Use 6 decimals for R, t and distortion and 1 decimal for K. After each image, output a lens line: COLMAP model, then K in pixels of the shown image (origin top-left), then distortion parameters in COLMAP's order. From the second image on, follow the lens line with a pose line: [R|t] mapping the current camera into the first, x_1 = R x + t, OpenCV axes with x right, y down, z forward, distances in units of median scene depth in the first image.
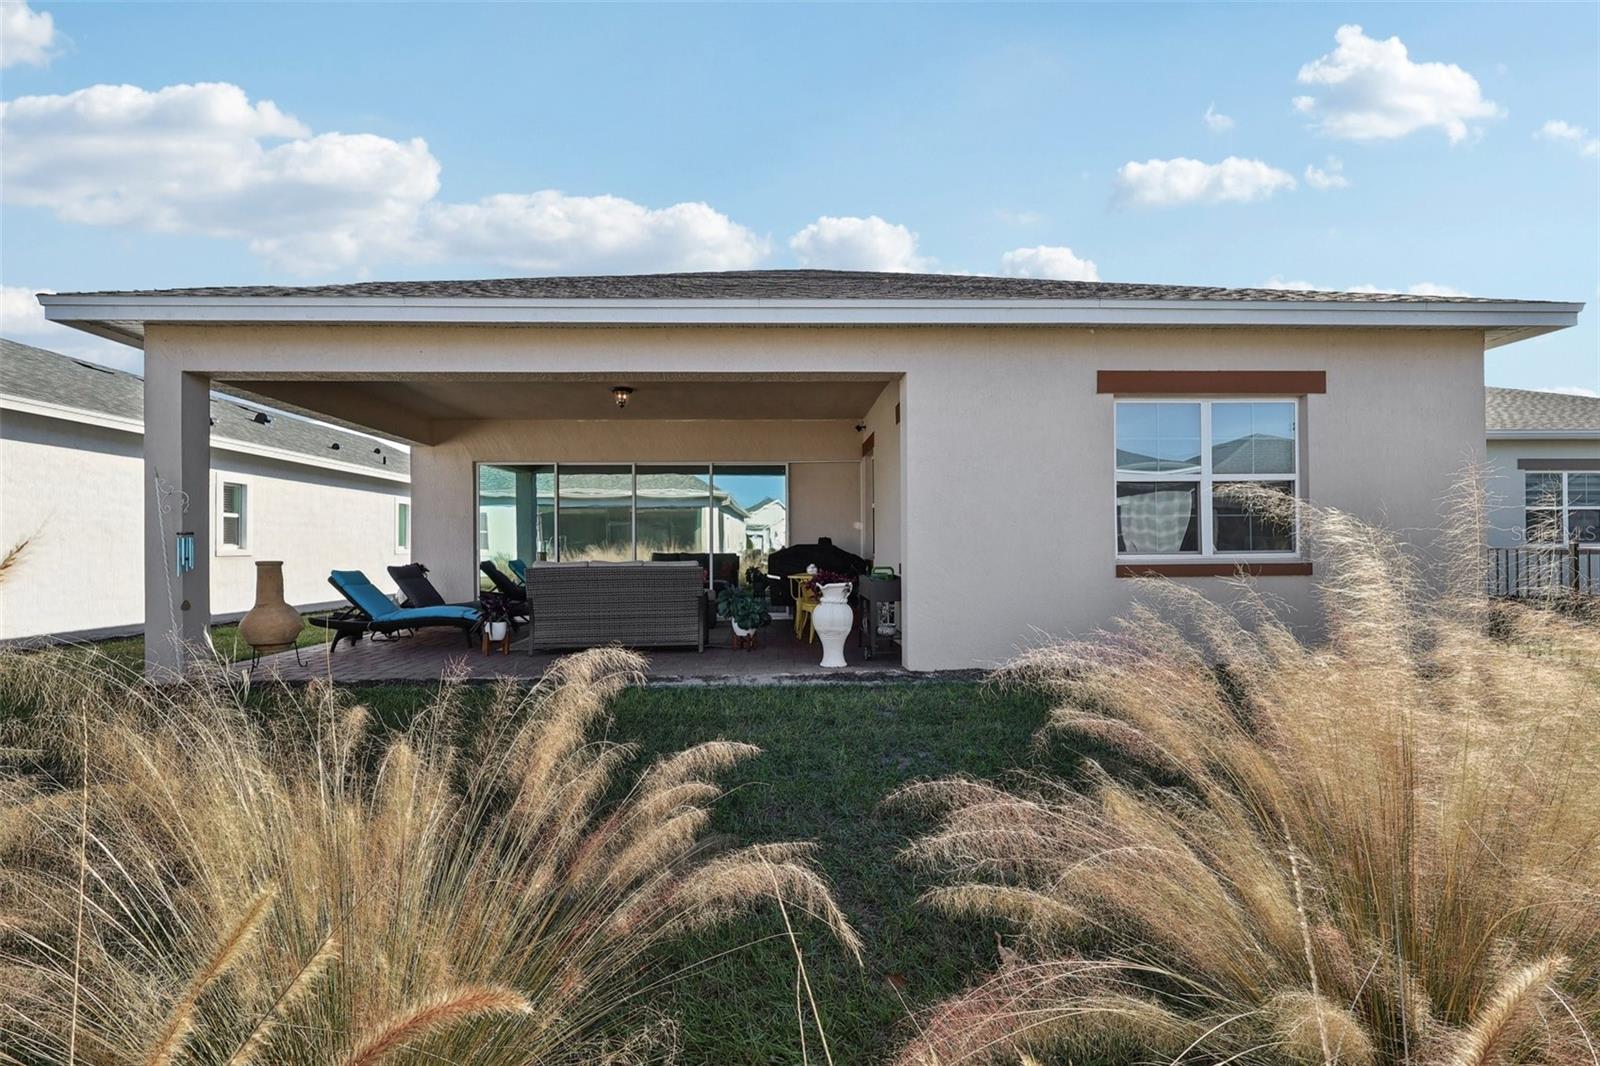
lens RADIAL K [[750.0, 0, 800.5], [0, 750.0, 549.1], [0, 0, 1]] dist [-0.004401, 0.001311]
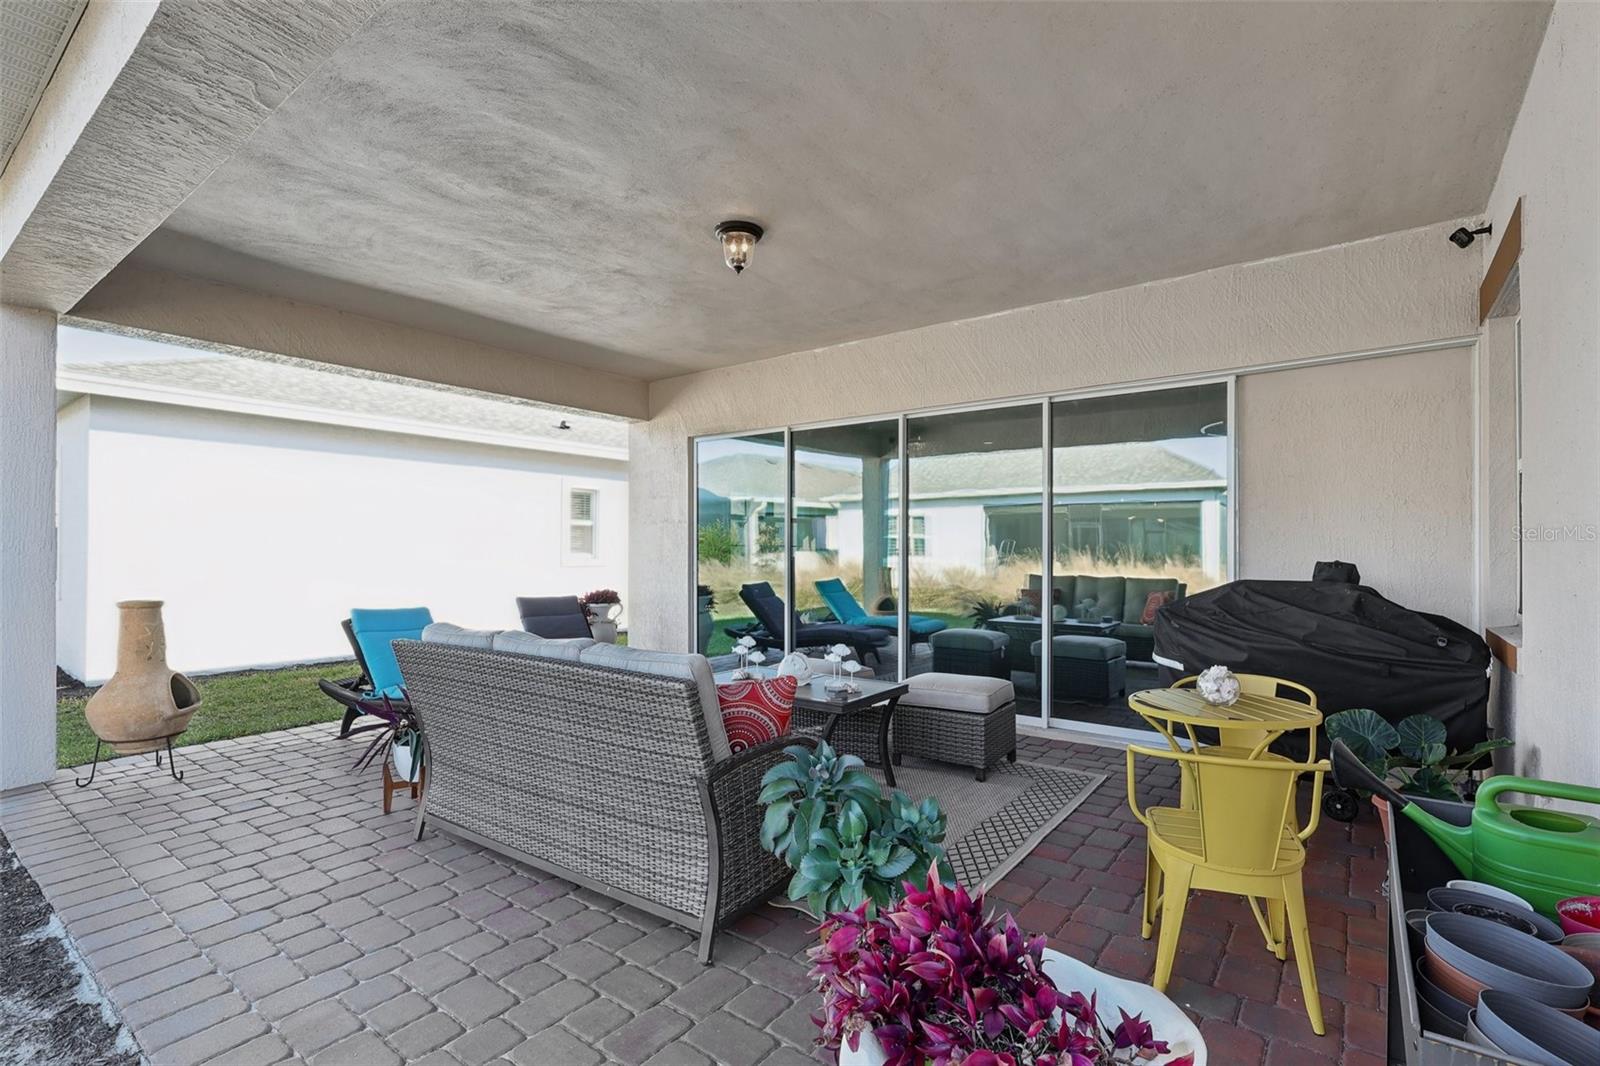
lens RADIAL K [[750.0, 0, 793.2], [0, 750.0, 538.4], [0, 0, 1]] dist [-0.004401, 0.001311]
pose [[0.772695, -0.001651, -0.634776, 0.058891], [-0.008170, 0.999888, -0.012545, -0.020708], [0.634725, 0.014880, 0.772595, 0.562801]]
